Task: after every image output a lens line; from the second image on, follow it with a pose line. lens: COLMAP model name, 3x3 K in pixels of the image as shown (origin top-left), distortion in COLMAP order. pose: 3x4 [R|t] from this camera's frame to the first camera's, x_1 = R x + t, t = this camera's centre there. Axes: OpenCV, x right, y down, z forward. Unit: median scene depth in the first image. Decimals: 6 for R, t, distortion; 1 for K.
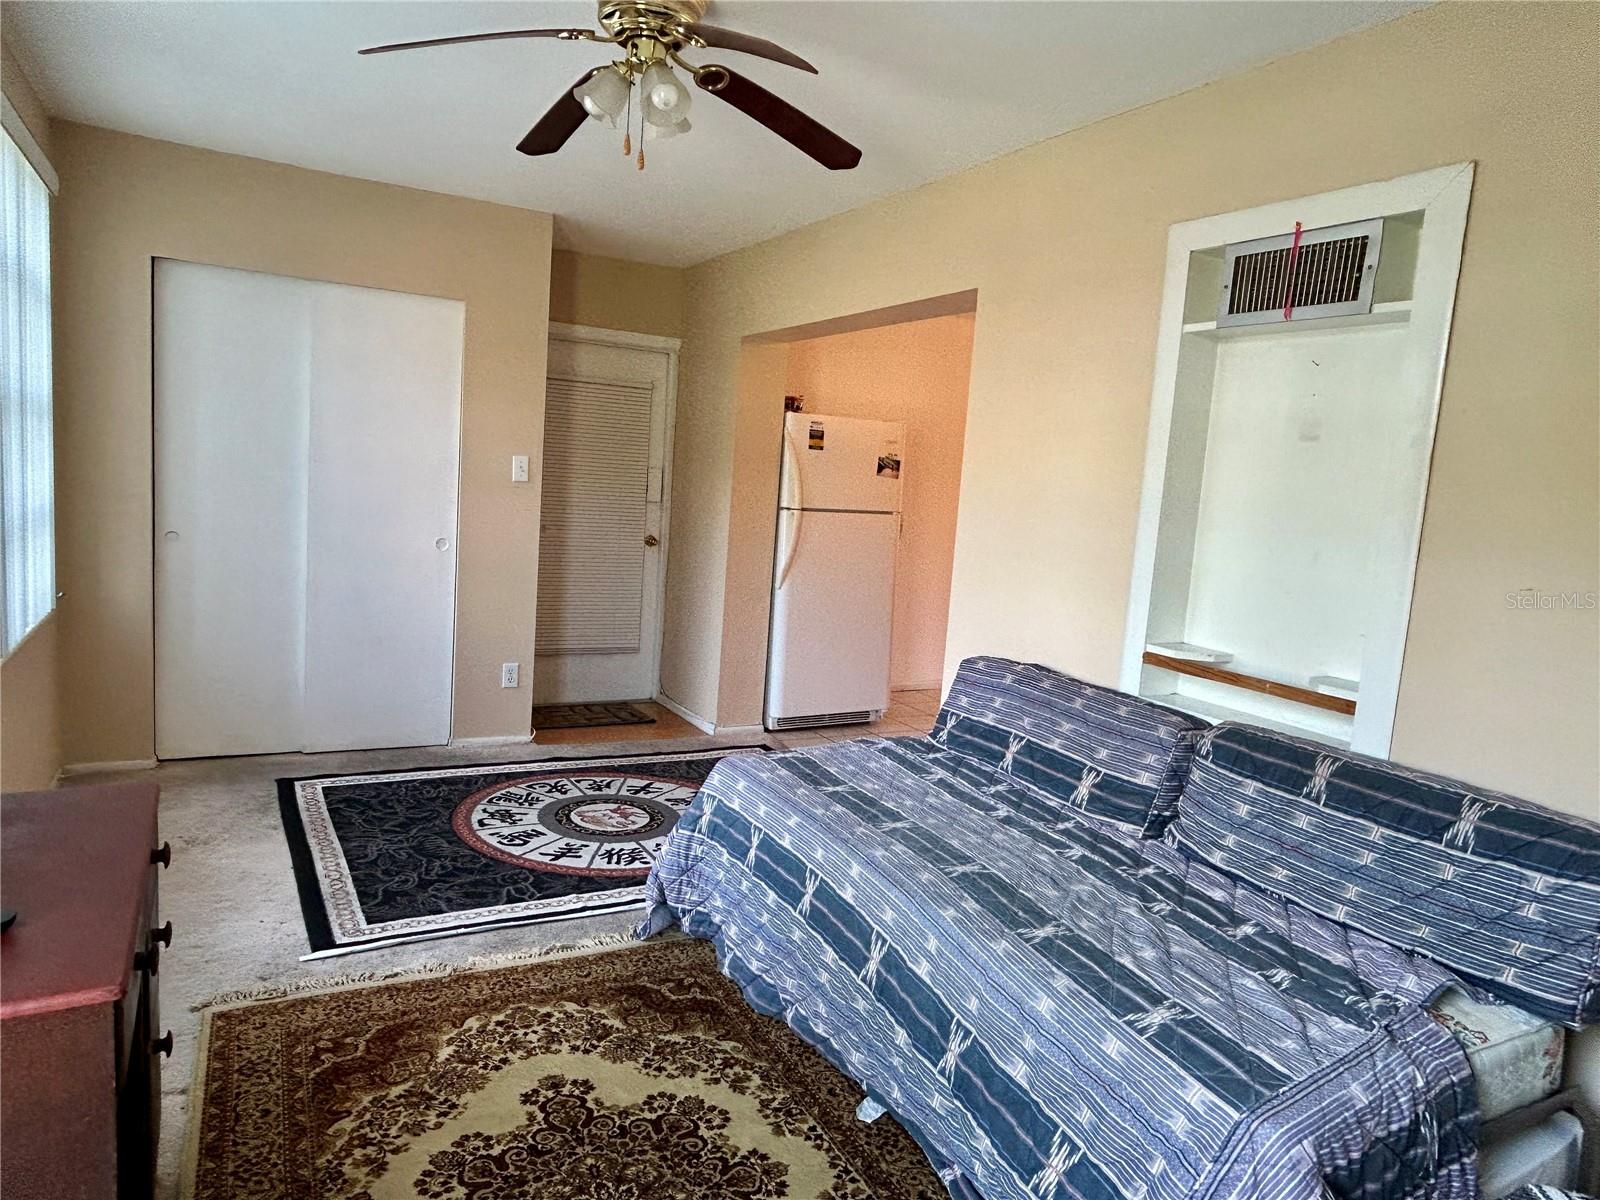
lens RADIAL K [[1021.7, 0, 798.5], [0, 1021.7, 599.6], [0, 0, 1]] dist [-0.033663, -0.001216]
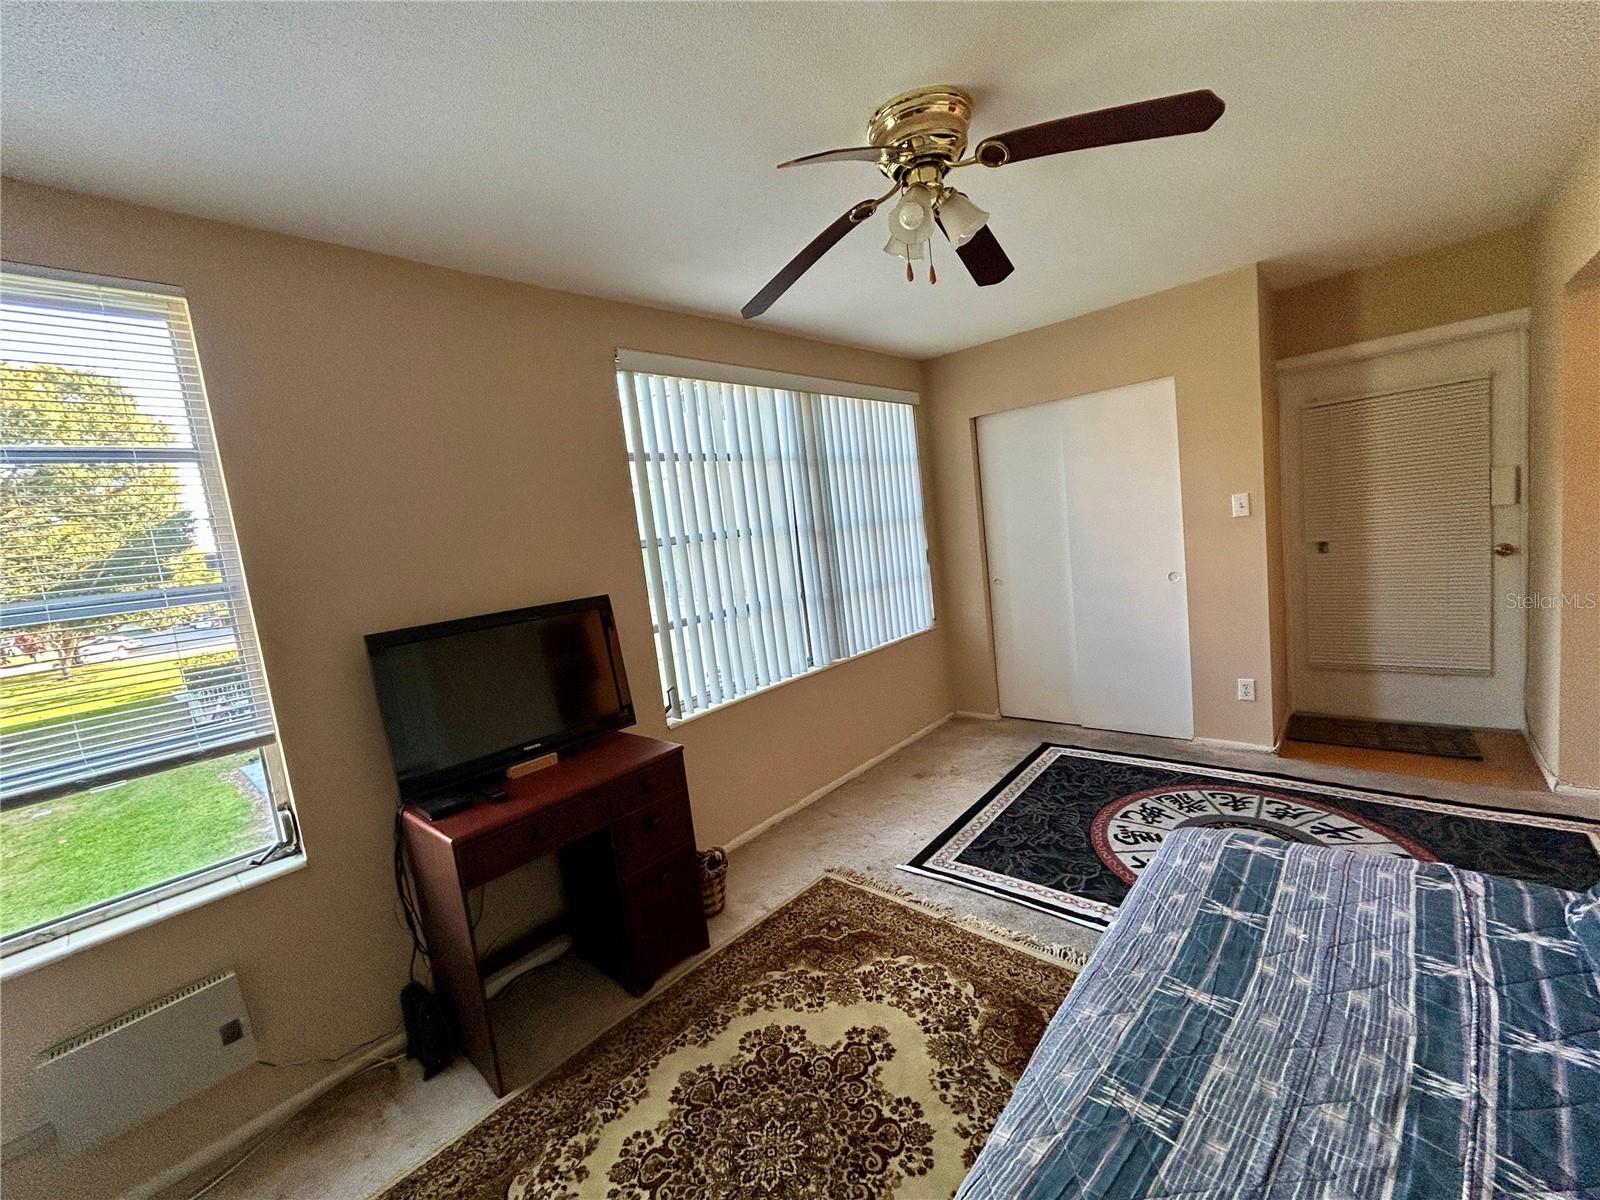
lens RADIAL K [[645.5, 0, 798.9], [0, 645.5, 599.6], [0, 0, 1]] dist [-0.001364, -0.000027]
pose [[0.301157, -0.002368, -0.953572, 0.367669], [0.025461, 0.999660, 0.005559, -0.061987], [0.953235, -0.025953, 0.301115, 0.475816]]
